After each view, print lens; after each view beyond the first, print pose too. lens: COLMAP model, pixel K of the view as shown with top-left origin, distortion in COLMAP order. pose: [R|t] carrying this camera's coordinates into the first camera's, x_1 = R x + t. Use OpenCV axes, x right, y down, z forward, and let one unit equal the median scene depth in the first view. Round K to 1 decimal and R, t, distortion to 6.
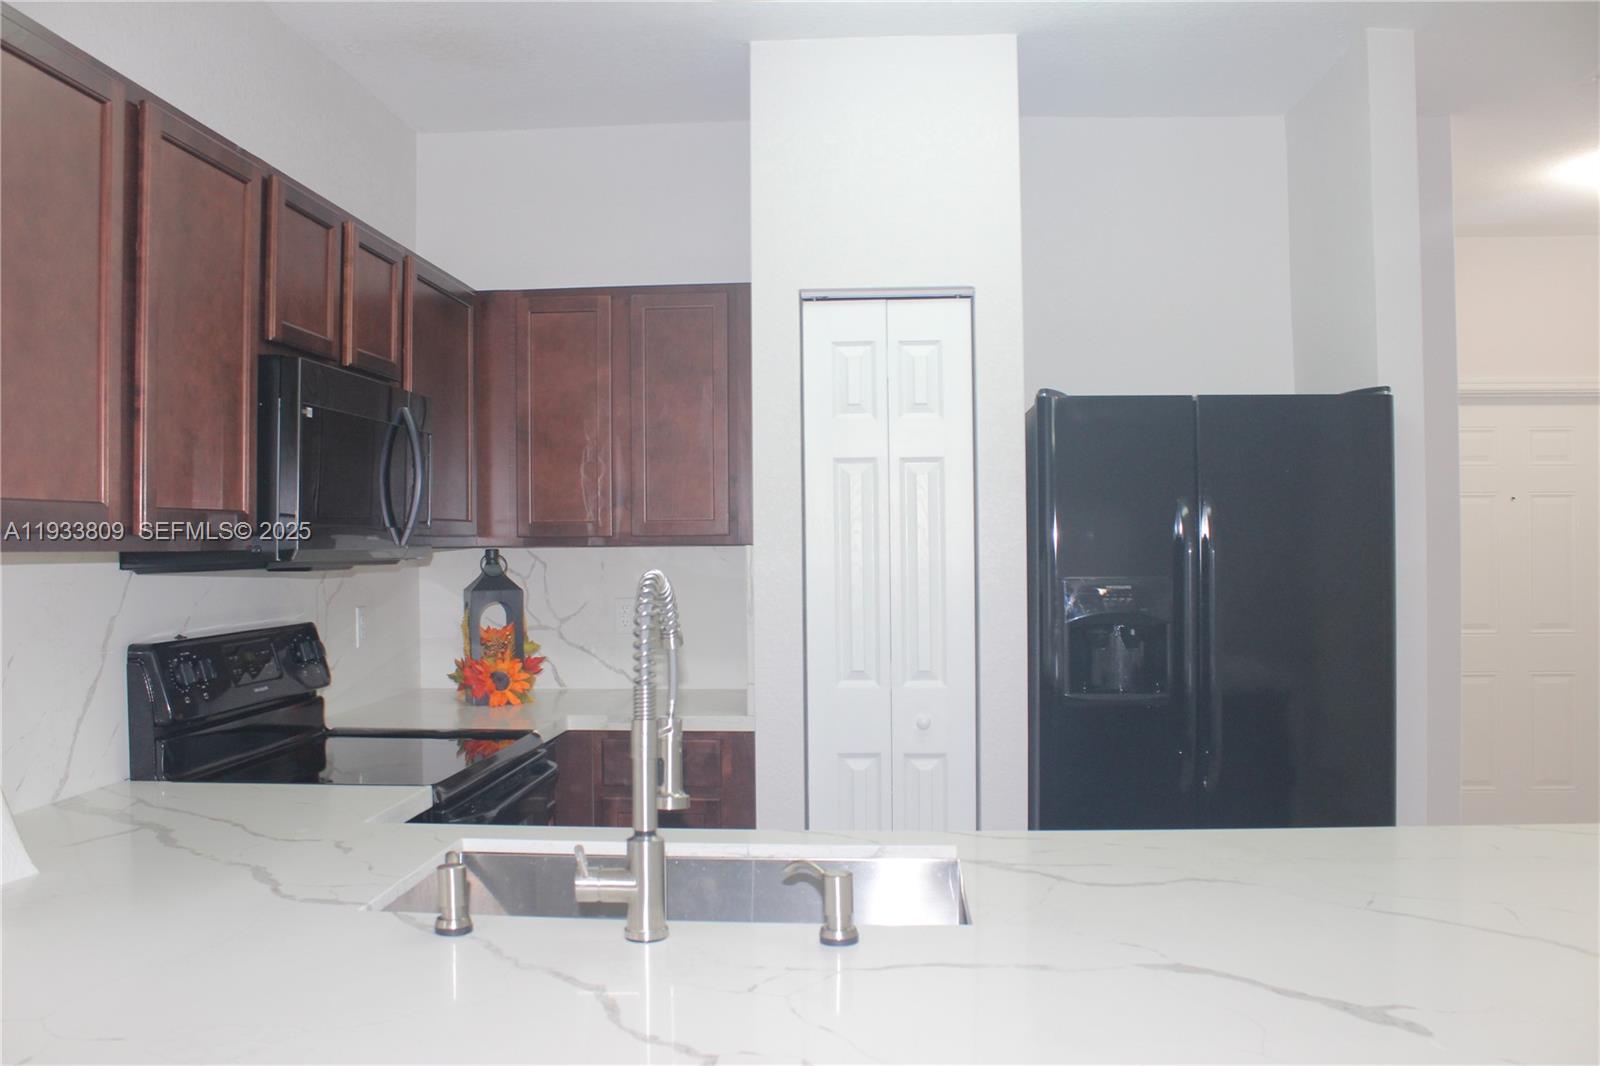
lens RADIAL K [[1324.3, 0, 803.4], [0, 1324.3, 533.4], [0, 0, 1]] dist [-0.160498, 0.136472]
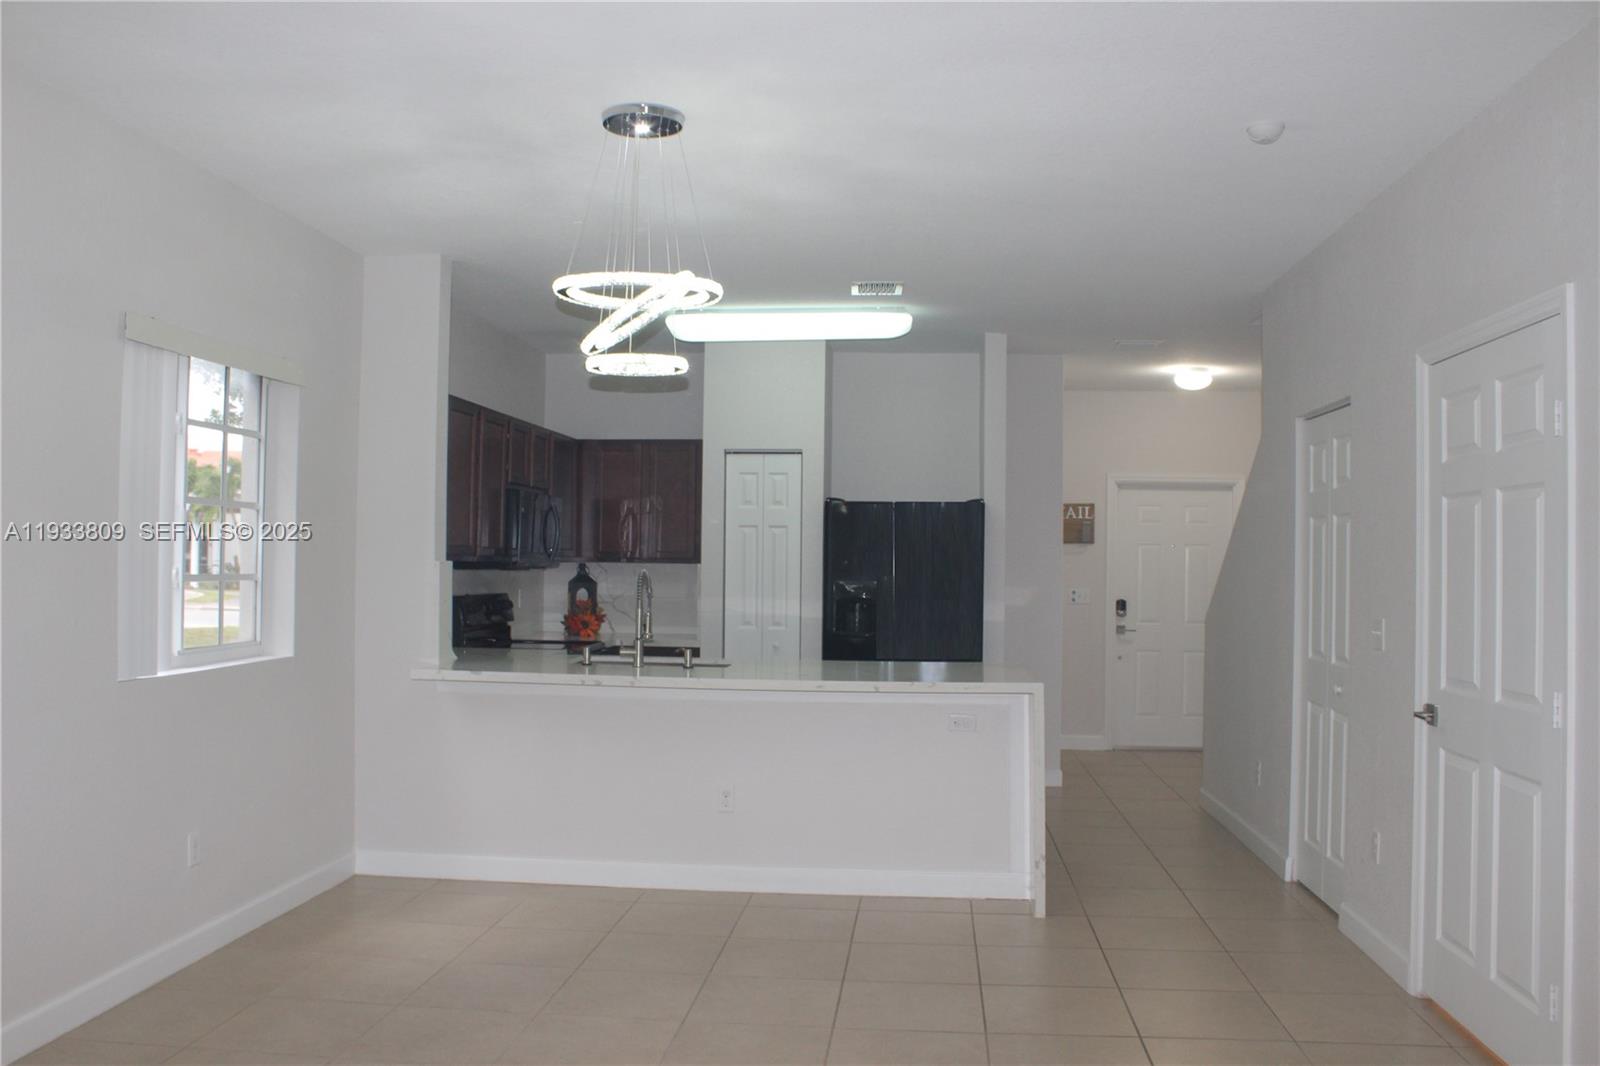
lens RADIAL K [[1327.8, 0, 799.3], [0, 1327.8, 534.2], [0, 0, 1]] dist [-0.164620, 0.148441]
pose [[0.999061, 0.021125, -0.037825, 0.195292], [-0.021763, 0.999626, -0.016547, -0.006963], [0.037462, 0.017354, 0.999147, -1.137693]]
